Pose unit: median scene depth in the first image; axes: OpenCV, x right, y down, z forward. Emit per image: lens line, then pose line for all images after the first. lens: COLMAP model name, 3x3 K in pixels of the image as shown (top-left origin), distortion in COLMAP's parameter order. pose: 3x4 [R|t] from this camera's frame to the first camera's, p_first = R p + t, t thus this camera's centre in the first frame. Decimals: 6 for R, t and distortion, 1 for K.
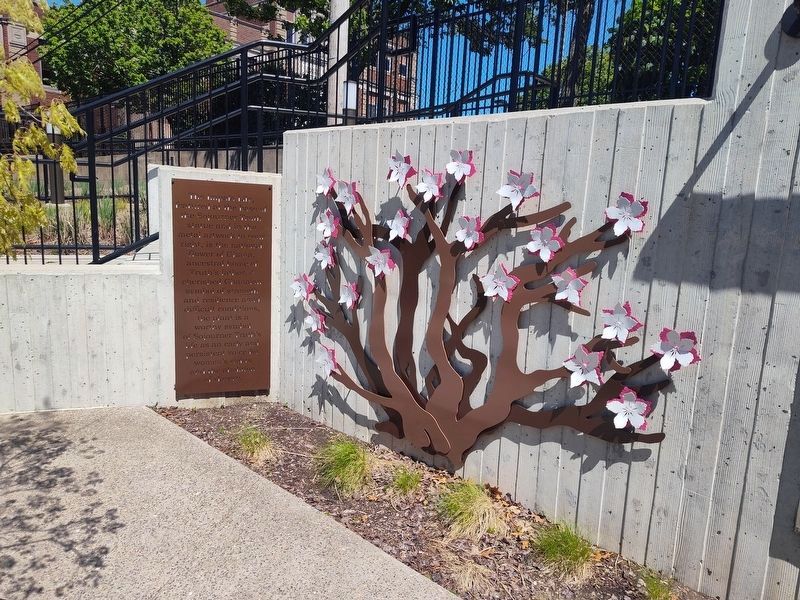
lens RADIAL K [[540.8, 0, 400.0], [0, 540.8, 300.0], [0, 0, 1]] dist [0.004204, 0.001037]
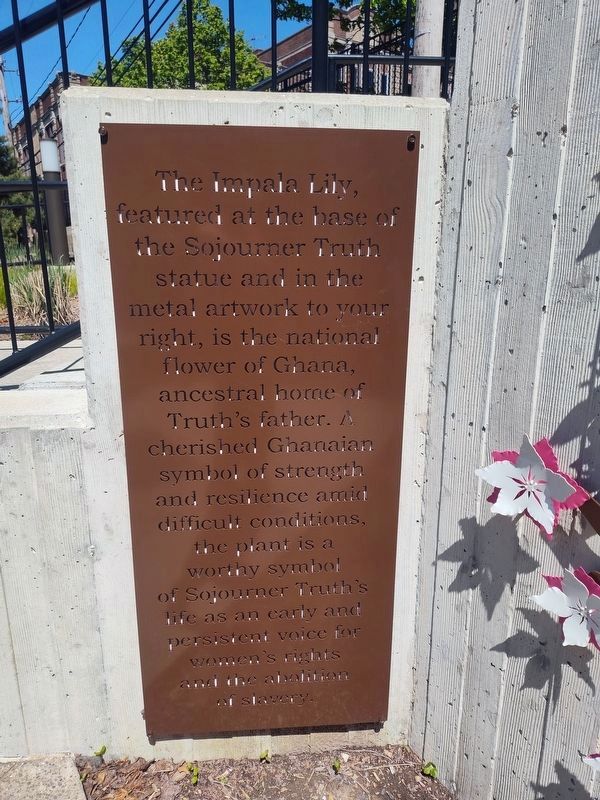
lens RADIAL K [[540.8, 0, 300.0], [0, 540.8, 400.0], [0, 0, 1]] dist [0.004204, 0.001037]
pose [[0.966502, 0.015695, -0.256180, -0.219157], [0.000648, 0.997976, 0.063587, -0.083573], [0.256660, -0.061623, 0.964535, 0.682609]]
